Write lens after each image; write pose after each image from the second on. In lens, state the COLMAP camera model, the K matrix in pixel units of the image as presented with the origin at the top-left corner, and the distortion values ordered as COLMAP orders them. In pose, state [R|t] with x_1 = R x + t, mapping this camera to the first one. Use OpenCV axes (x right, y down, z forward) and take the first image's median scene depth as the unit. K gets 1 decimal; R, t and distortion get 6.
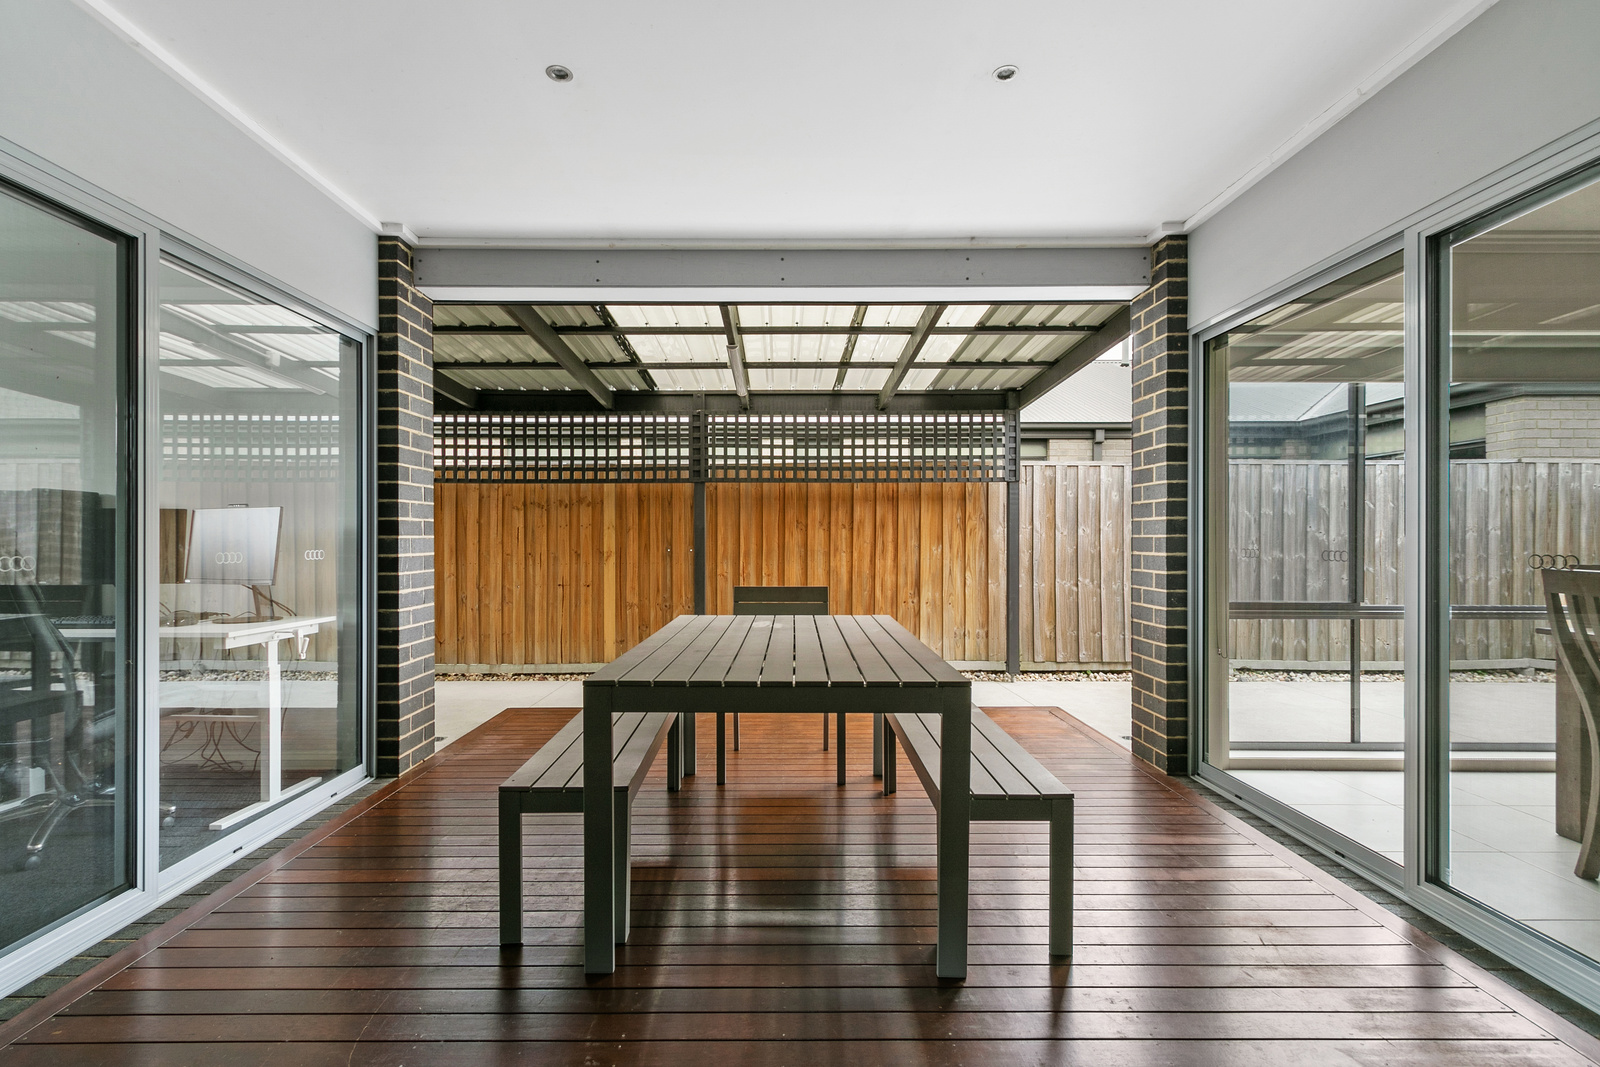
lens RADIAL K [[727.7, 0, 787.7], [0, 727.7, 533.7], [0, 0, 1]] dist [0.003587, 0.000394]
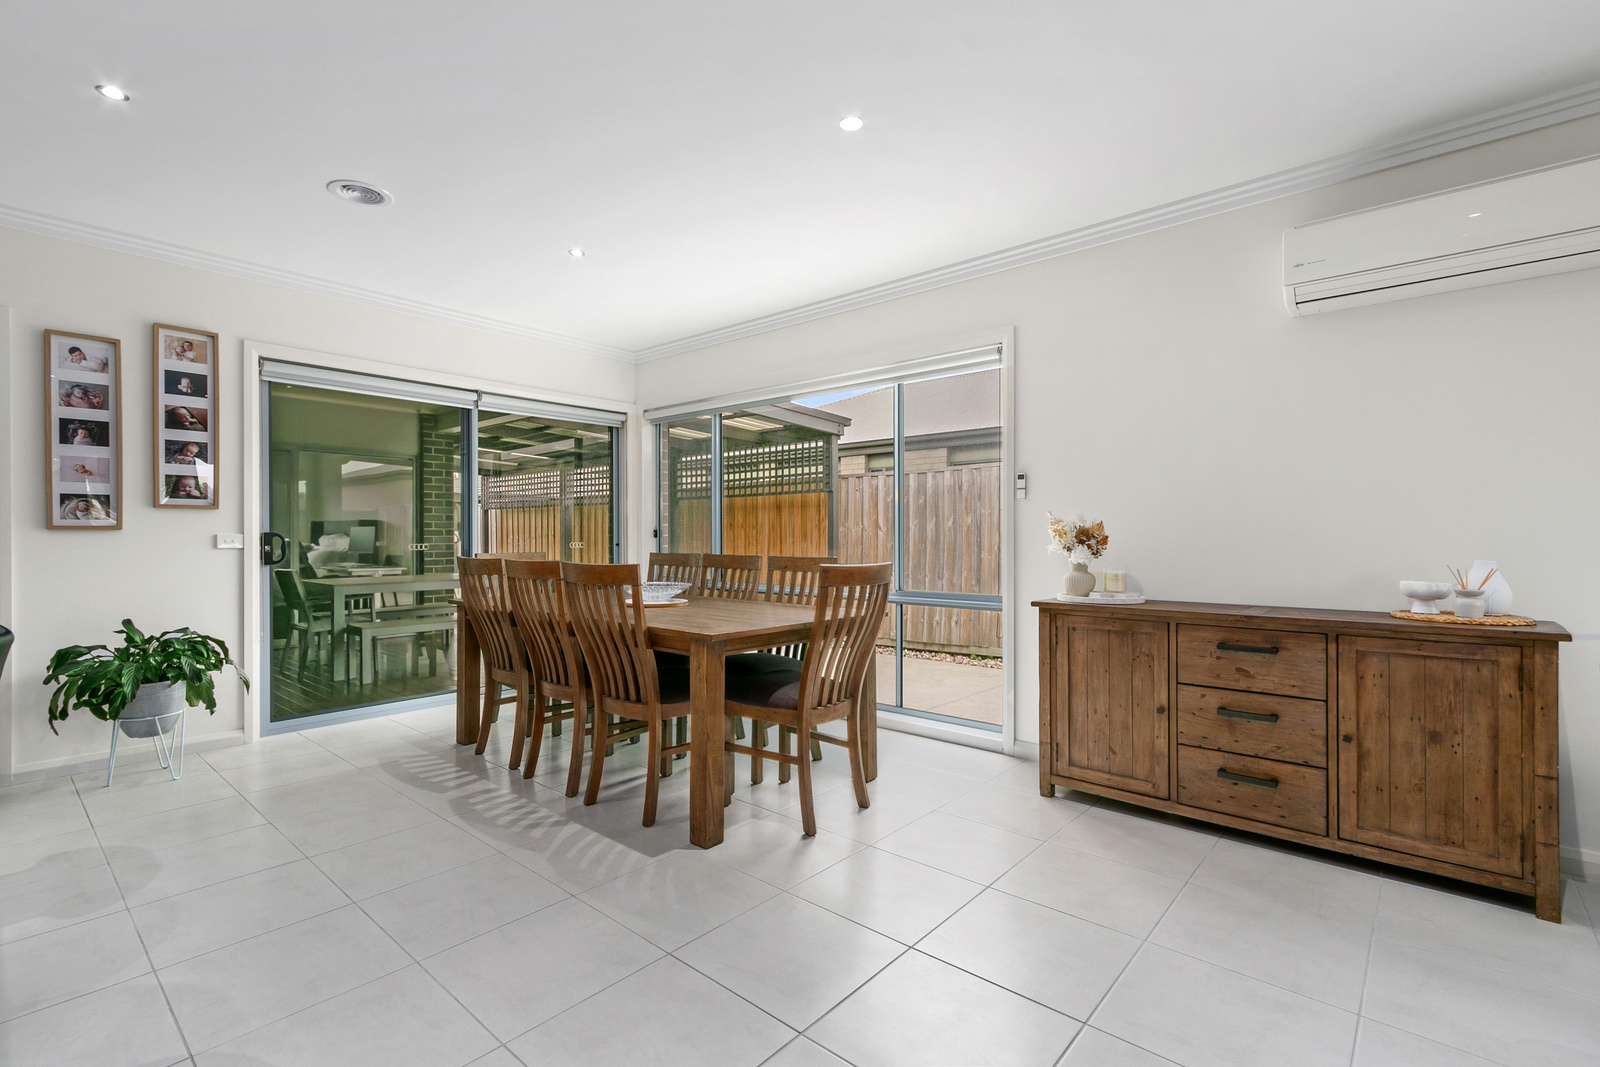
lens RADIAL K [[727.7, 0, 787.7], [0, 727.7, 533.7], [0, 0, 1]] dist [0.003587, 0.000394]
pose [[0.744755, -0.004434, -0.667324, 0.935560], [0.008237, 0.999963, 0.002548, -0.001045], [0.667288, -0.007395, 0.744763, -0.001982]]
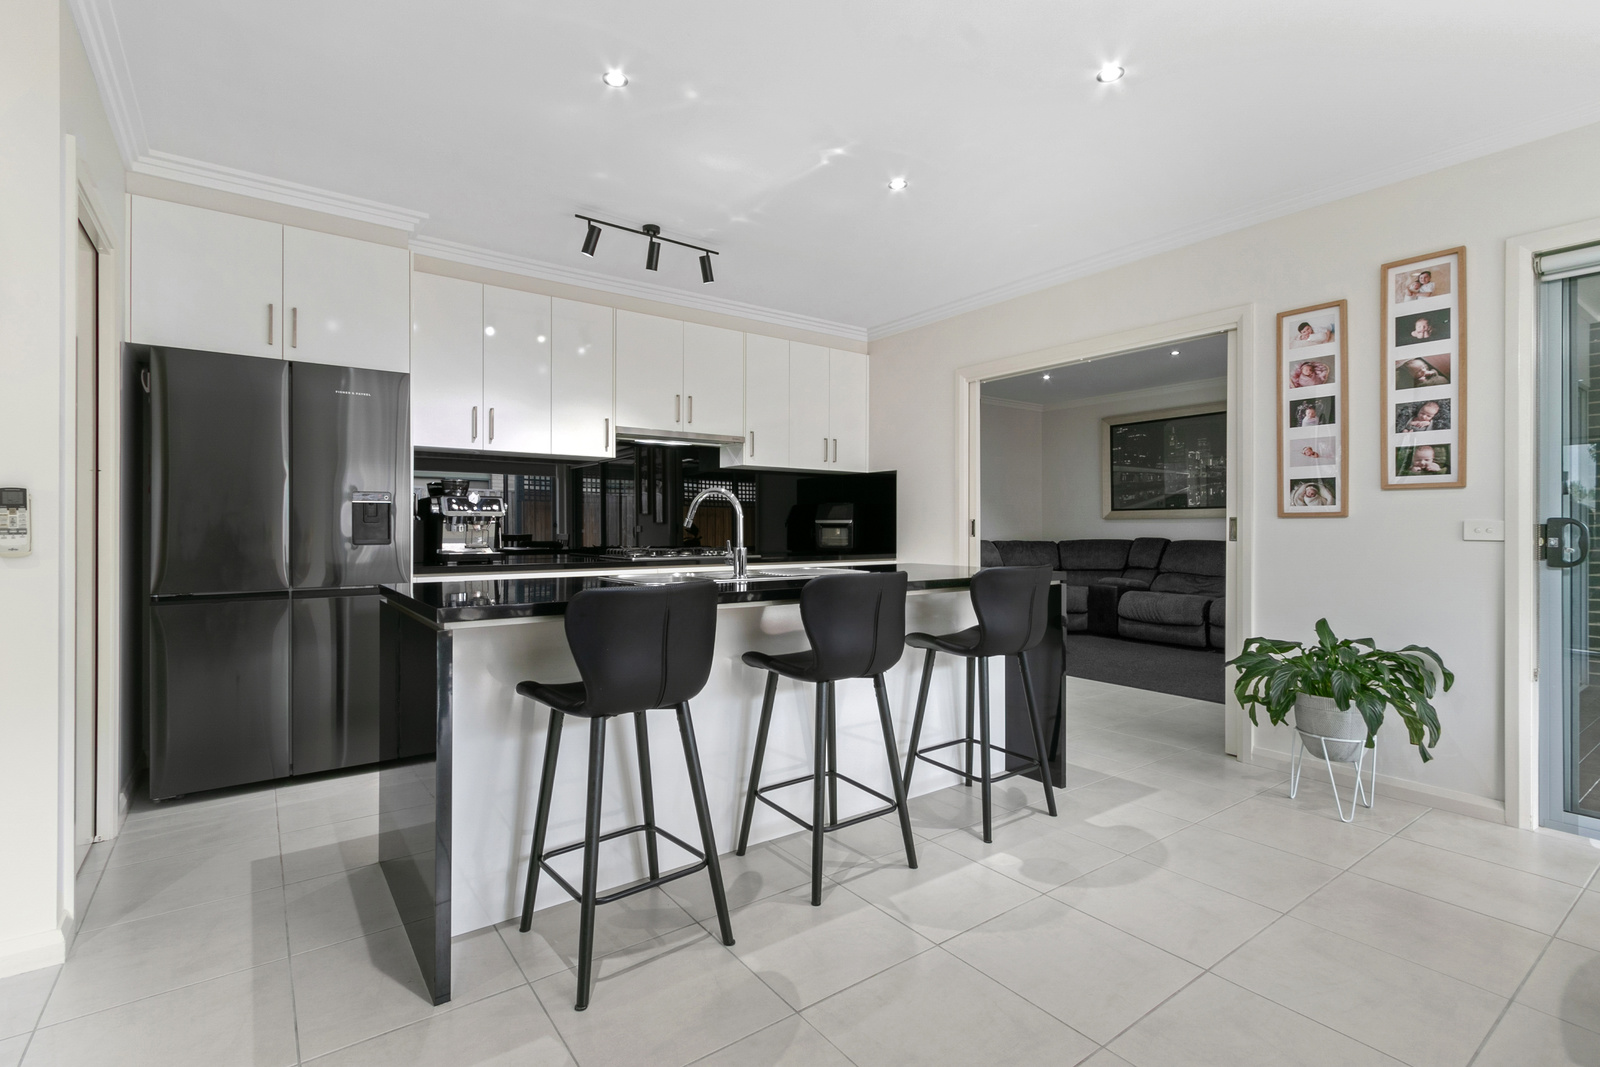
lens RADIAL K [[737.6, 0, 778.5], [0, 737.6, 525.8], [0, 0, 1]] dist [0.002178, 0.000024]
pose [[-0.817617, -0.002382, -0.575758, 0.799611], [0.002506, 0.999967, -0.007695, 0.001921], [0.575757, -0.007734, -0.817584, 0.222683]]
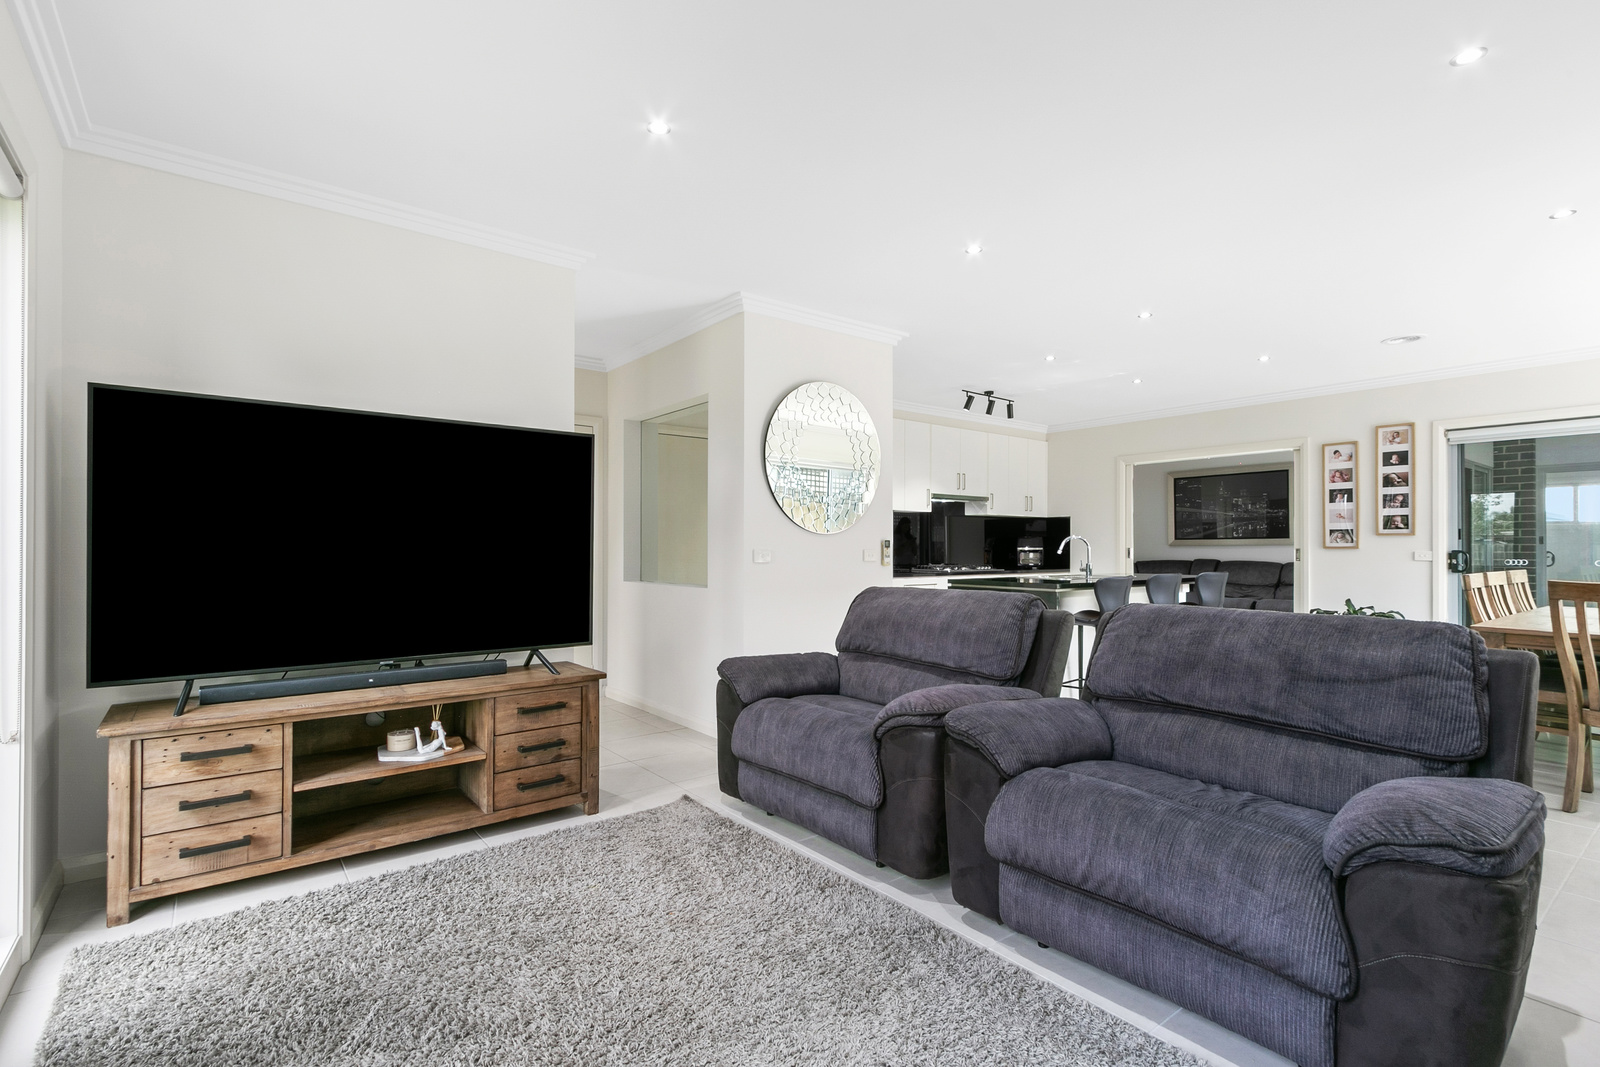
lens RADIAL K [[739.3, 0, 801.6], [0, 739.3, 542.2], [0, 0, 1]] dist [0.019585, 0.000037]
pose [[-0.787304, -0.005661, -0.616539, 1.331465], [0.003472, 0.999901, -0.013614, -0.003870], [0.616555, -0.012859, -0.787207, 0.347669]]
